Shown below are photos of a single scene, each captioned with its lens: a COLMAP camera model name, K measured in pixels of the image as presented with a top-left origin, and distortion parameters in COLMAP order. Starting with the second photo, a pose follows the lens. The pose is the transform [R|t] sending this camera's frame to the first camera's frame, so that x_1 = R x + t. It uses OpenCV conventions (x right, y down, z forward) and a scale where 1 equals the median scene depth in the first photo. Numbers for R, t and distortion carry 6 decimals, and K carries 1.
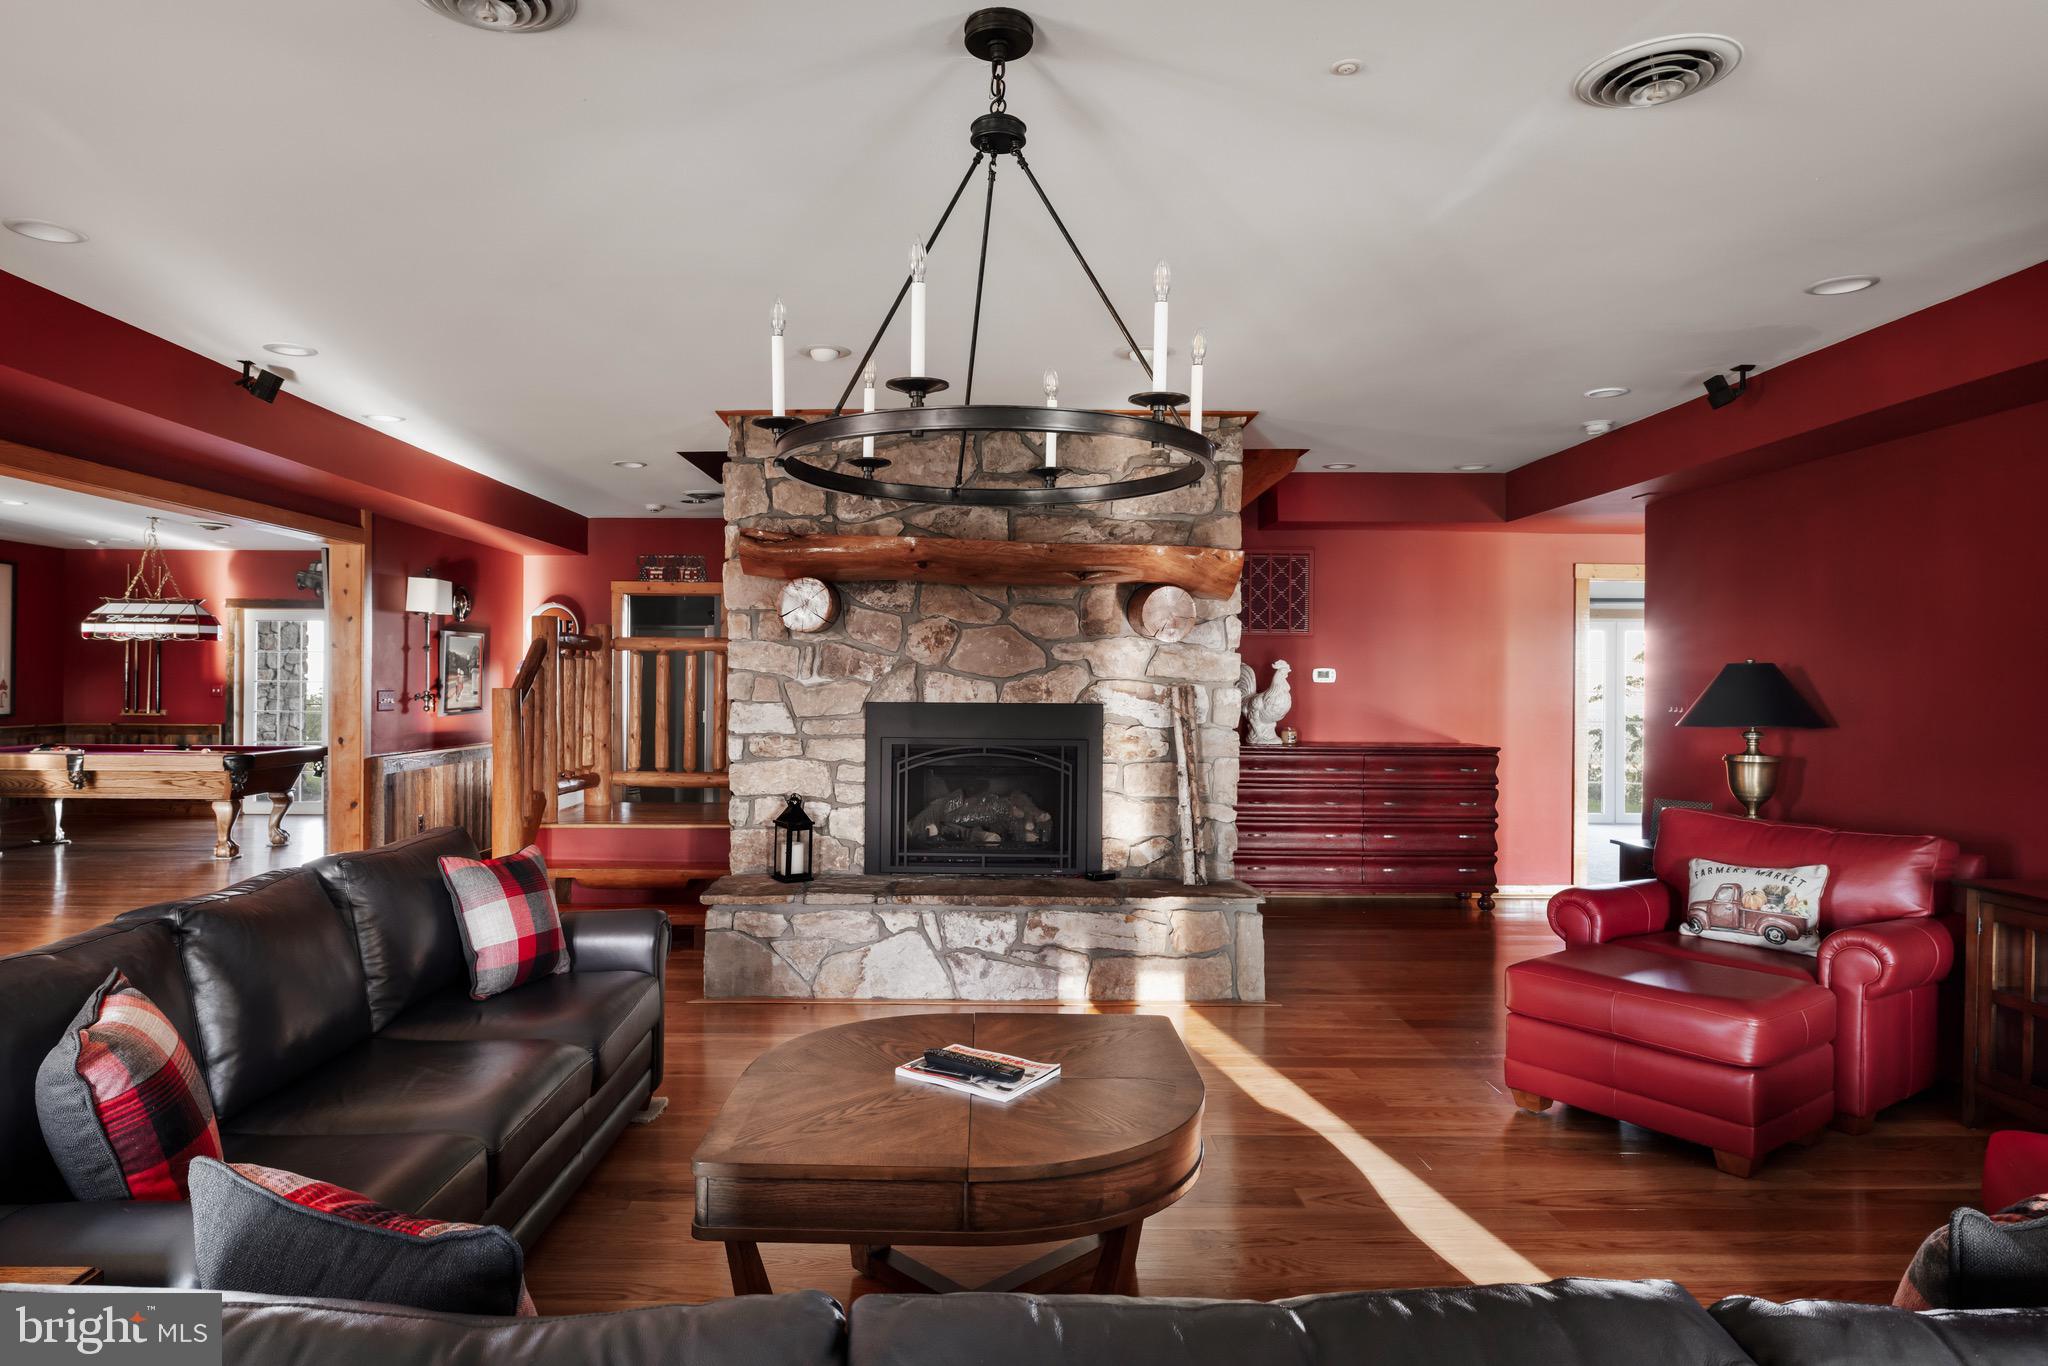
lens RADIAL K [[1267.2, 0, 1018.9], [0, 1267.2, 684.0], [0, 0, 1]] dist [-0.005201, -0.000245]
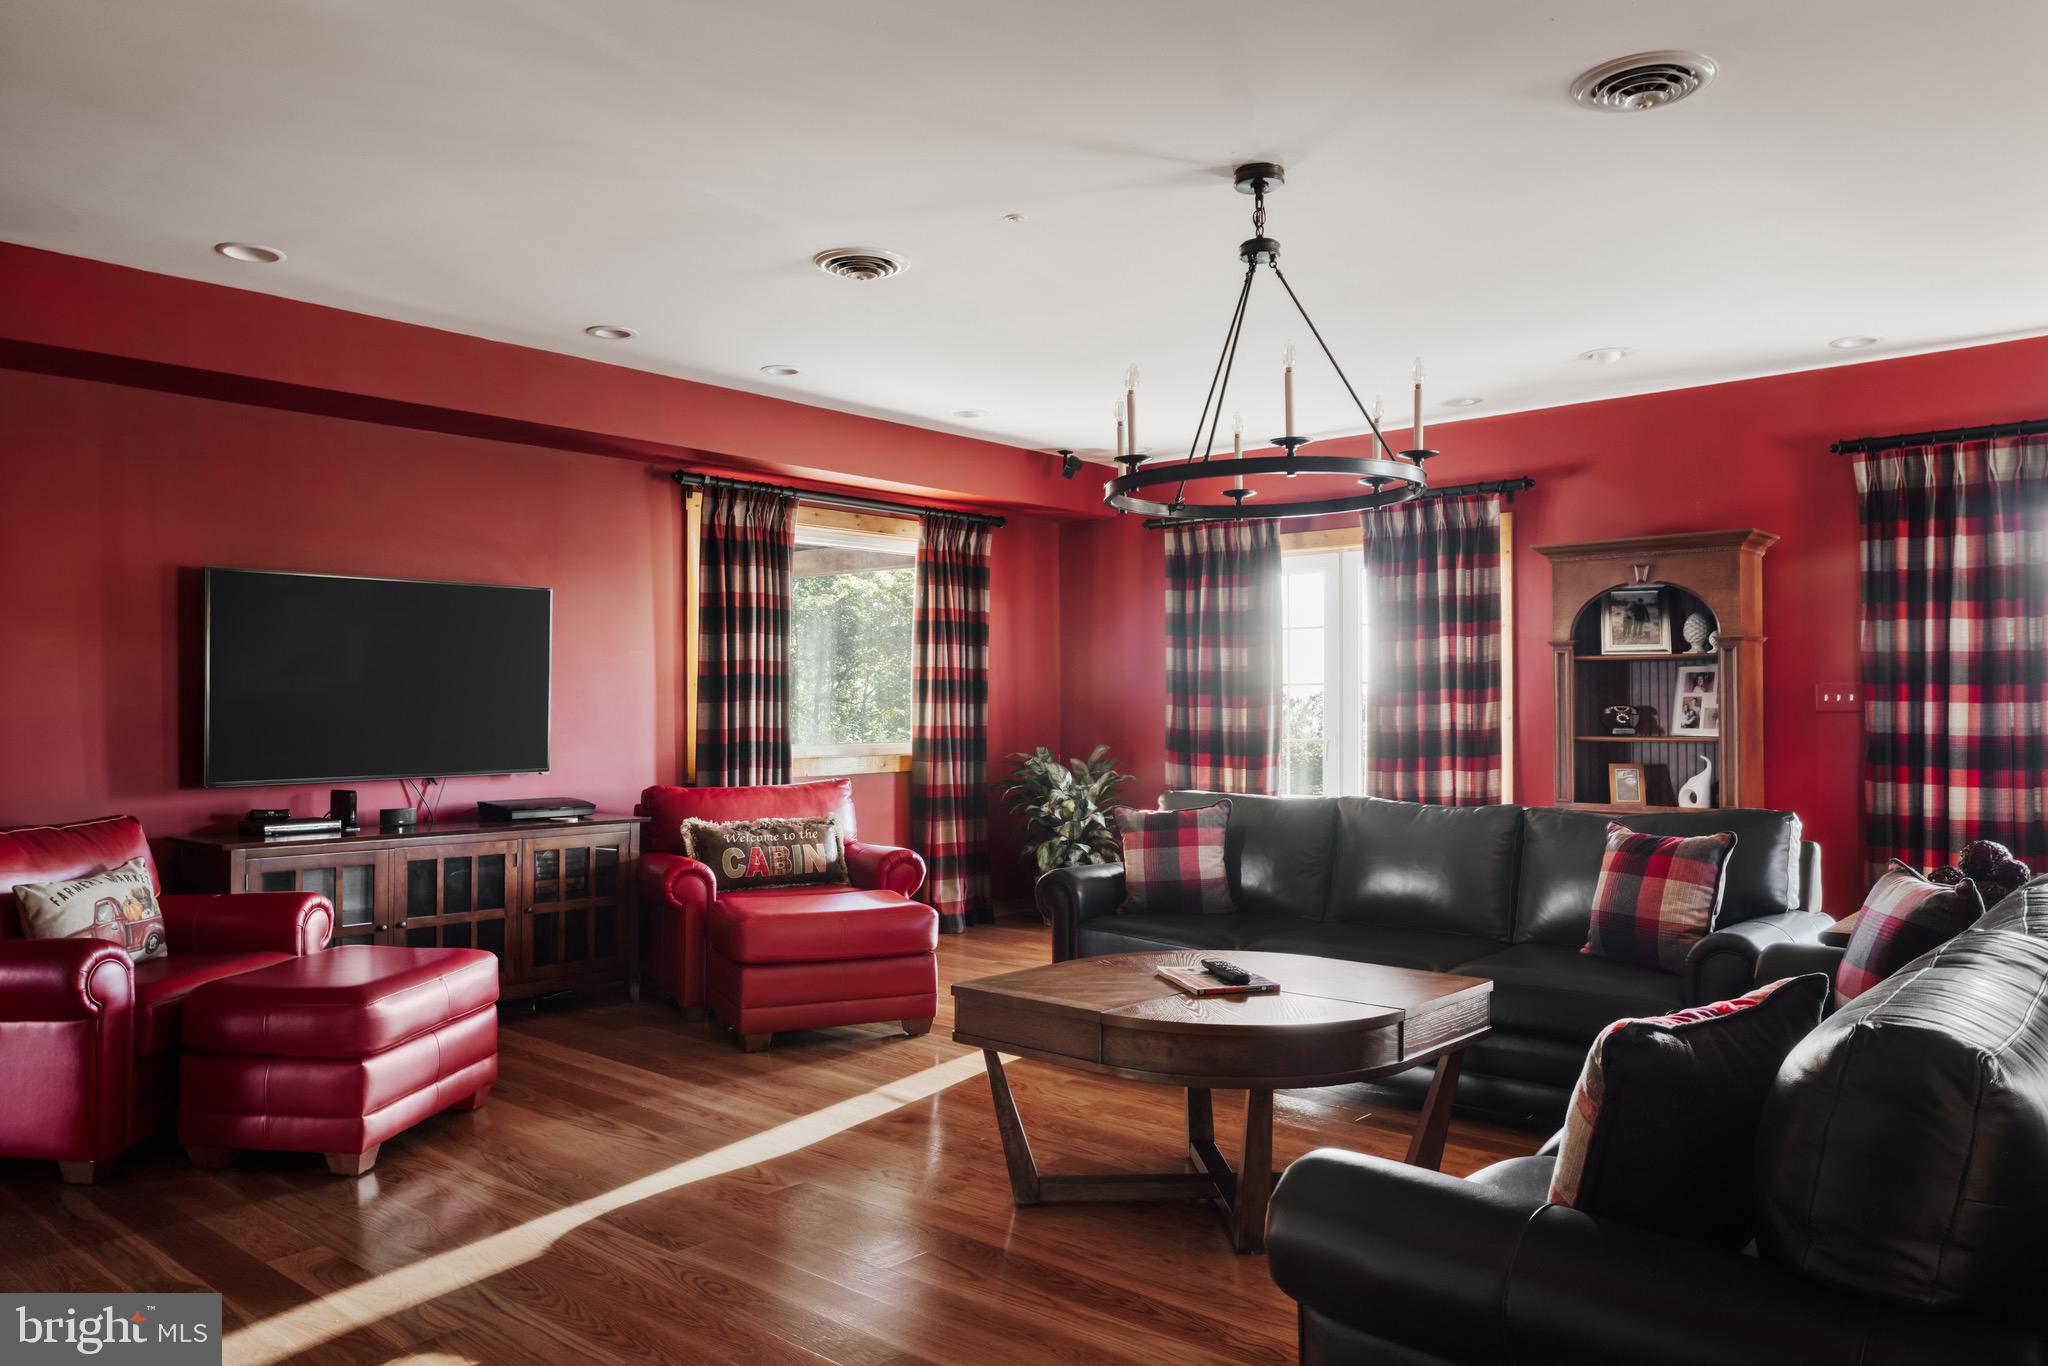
lens RADIAL K [[1451.9, 0, 1024.6], [0, 1451.9, 687.0], [0, 0, 1]] dist [-0.000098, 0.000093]
pose [[-0.750279, -0.003166, 0.661114, -0.331122], [-0.007435, 0.999966, -0.003649, 0.014642], [-0.661080, -0.007653, -0.750276, 0.884076]]
